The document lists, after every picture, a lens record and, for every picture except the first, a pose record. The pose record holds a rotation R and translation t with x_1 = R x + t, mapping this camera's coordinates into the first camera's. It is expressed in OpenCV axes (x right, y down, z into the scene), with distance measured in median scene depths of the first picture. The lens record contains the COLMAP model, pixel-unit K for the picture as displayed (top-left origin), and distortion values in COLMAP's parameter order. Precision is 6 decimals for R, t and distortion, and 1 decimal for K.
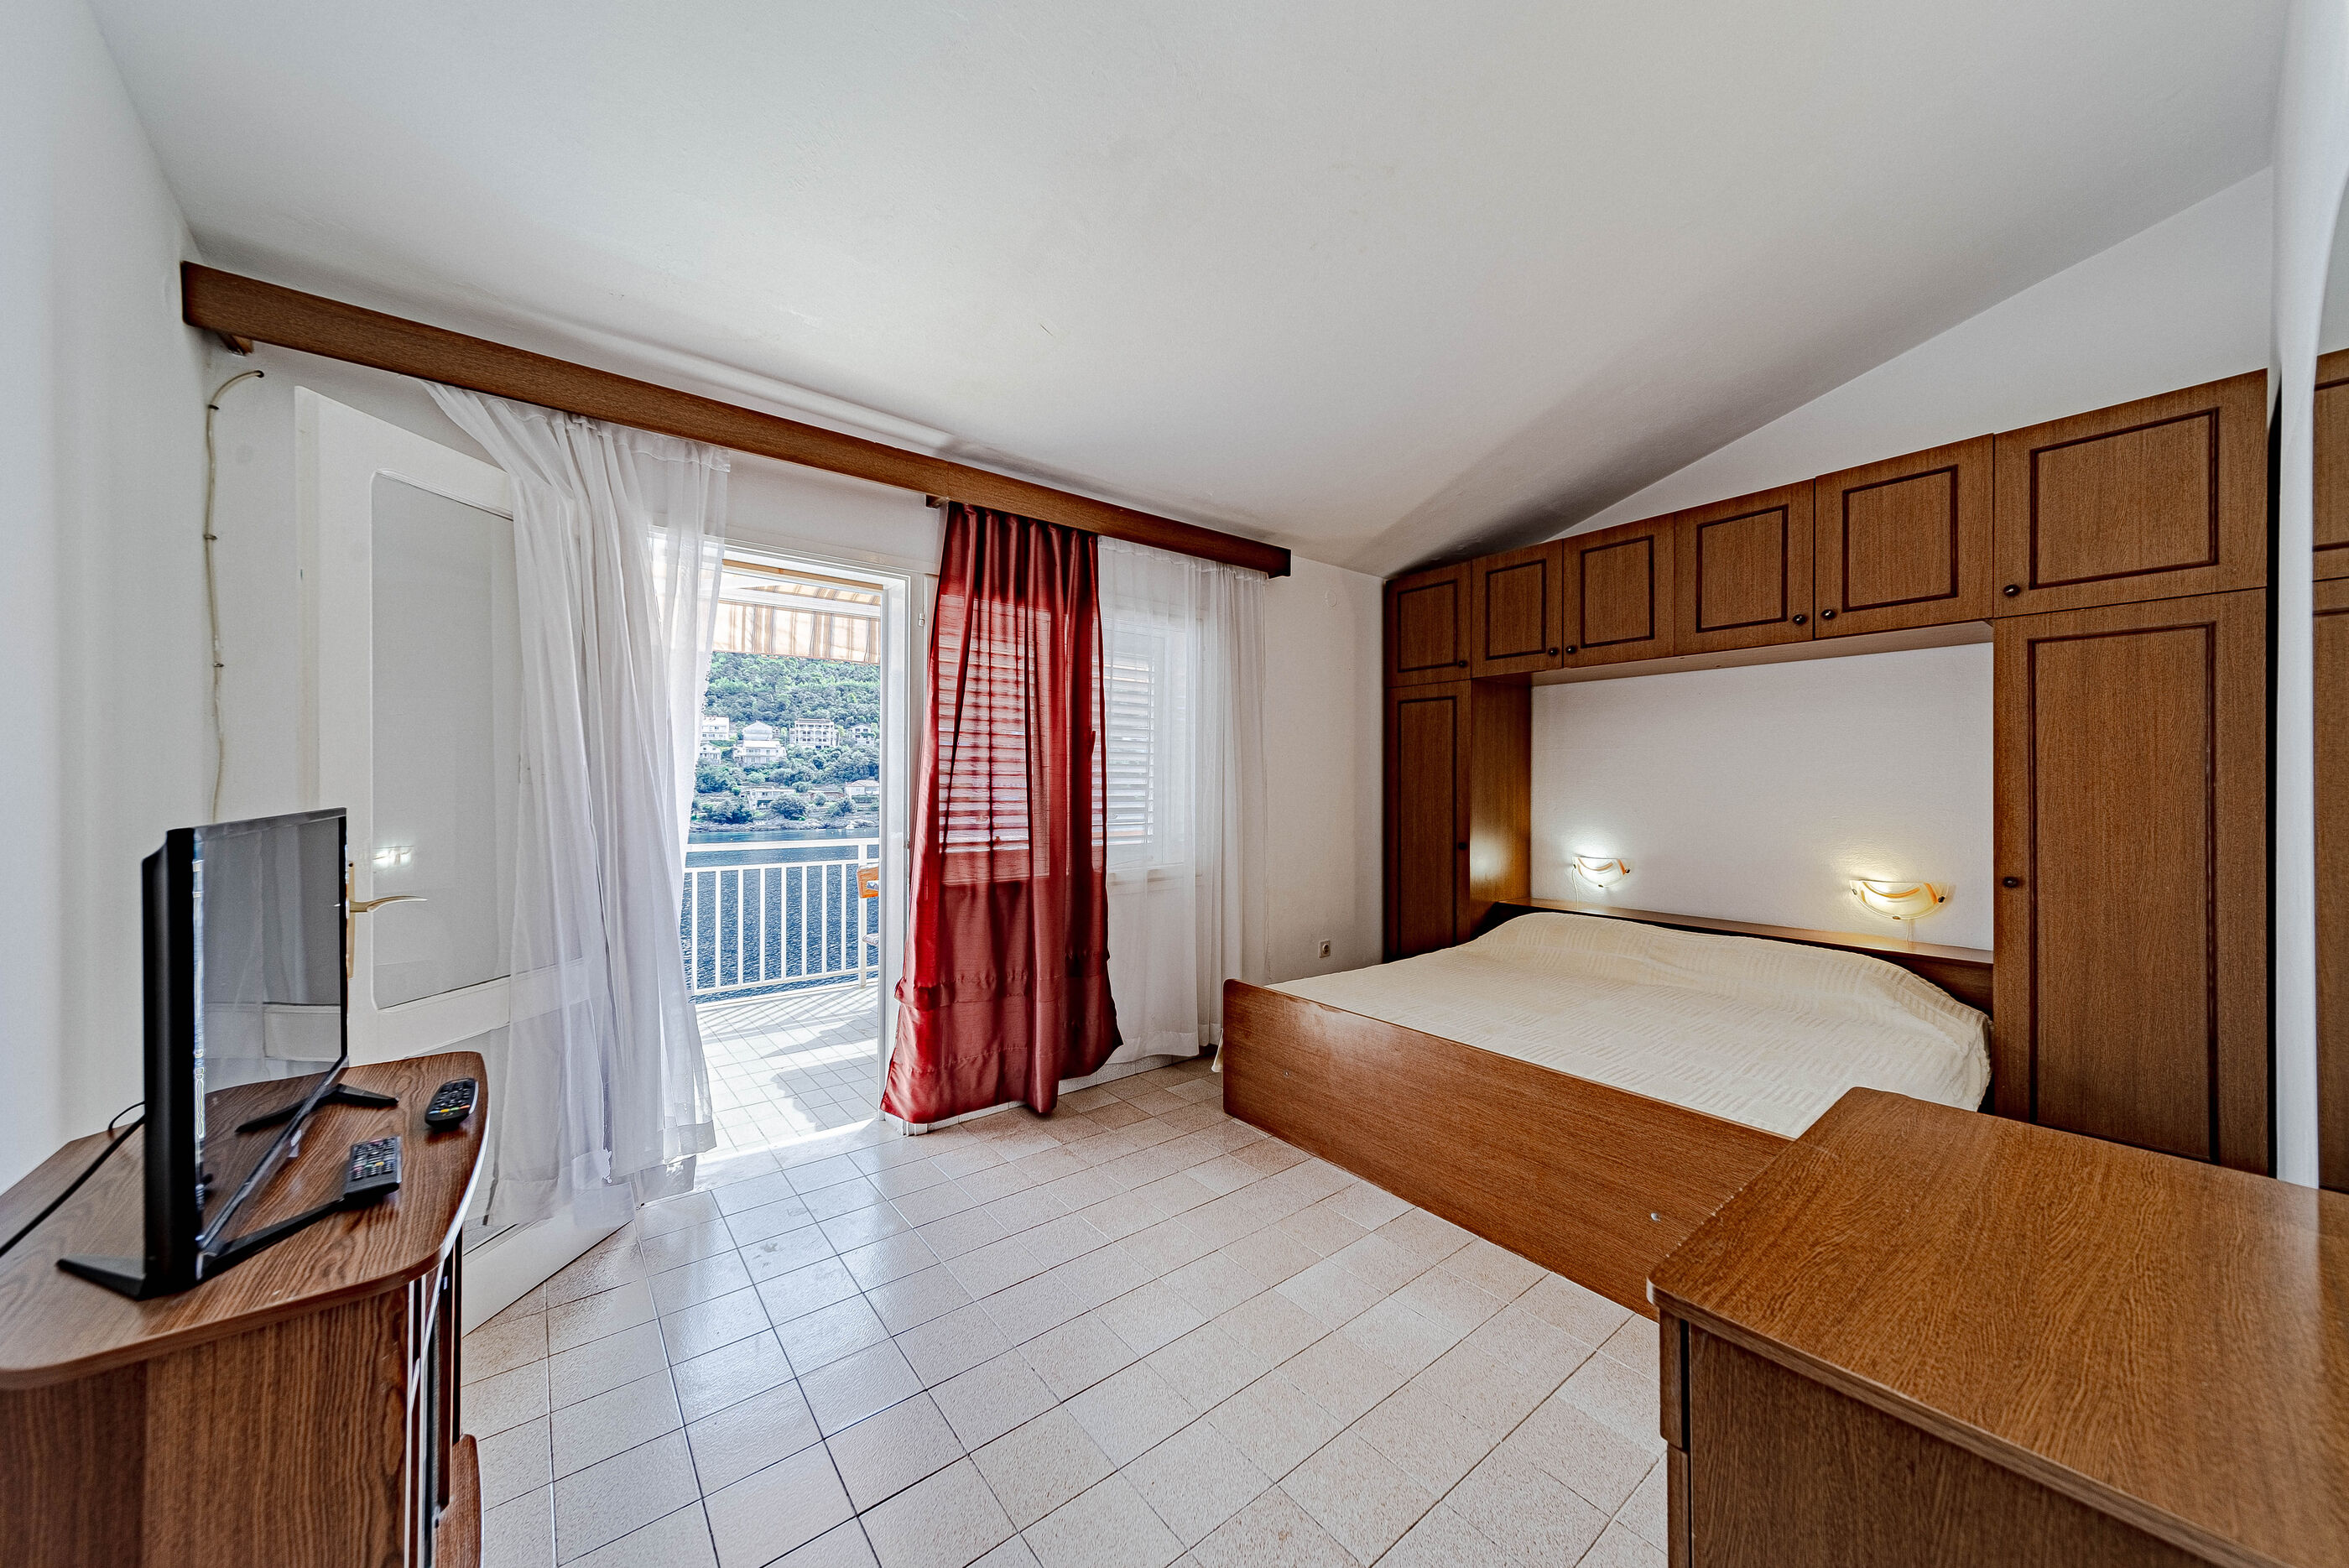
lens RADIAL K [[808.7, 0, 1172.0], [0, 808.7, 789.2], [0, 0, 1]] dist [0.007351, -0.000370]
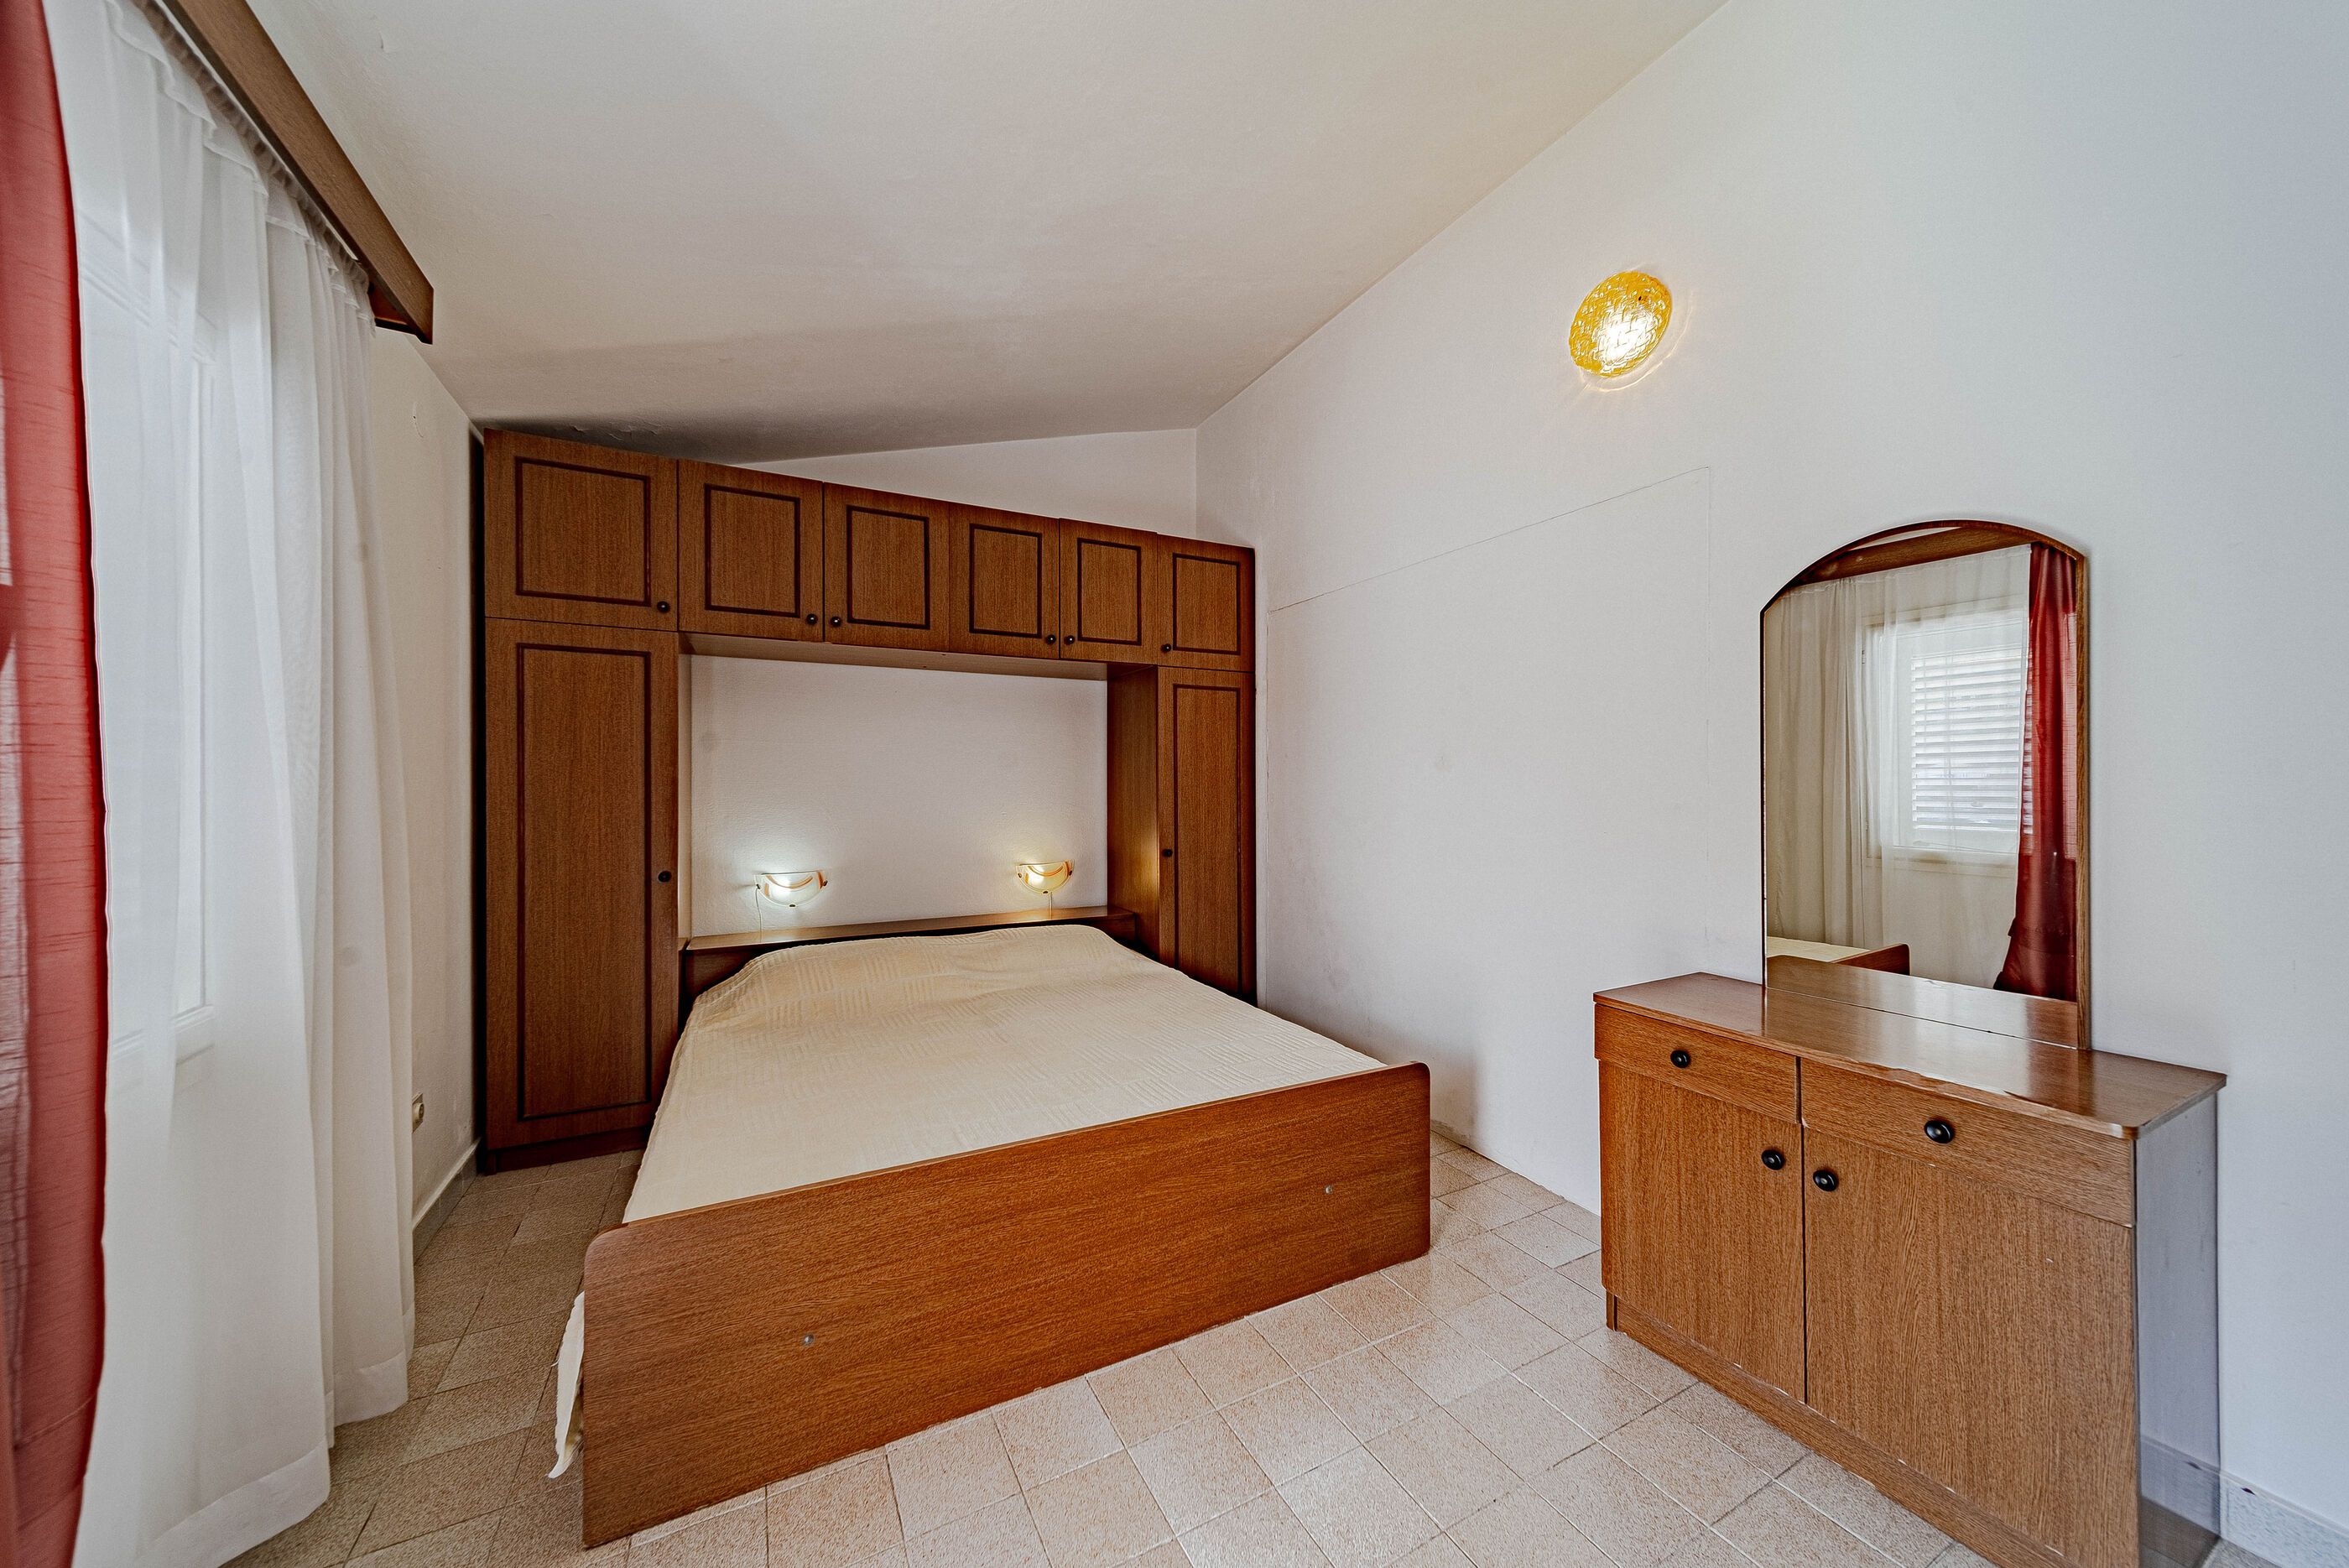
lens RADIAL K [[838.5, 0, 1181.0], [0, 838.5, 773.1], [0, 0, 1]] dist [0.033127, -0.000129]
pose [[0.177851, 0.001292, 0.984057, -0.317558], [0.003171, 0.999993, -0.001886, -0.018095], [-0.984052, 0.003456, 0.177845, 0.562762]]
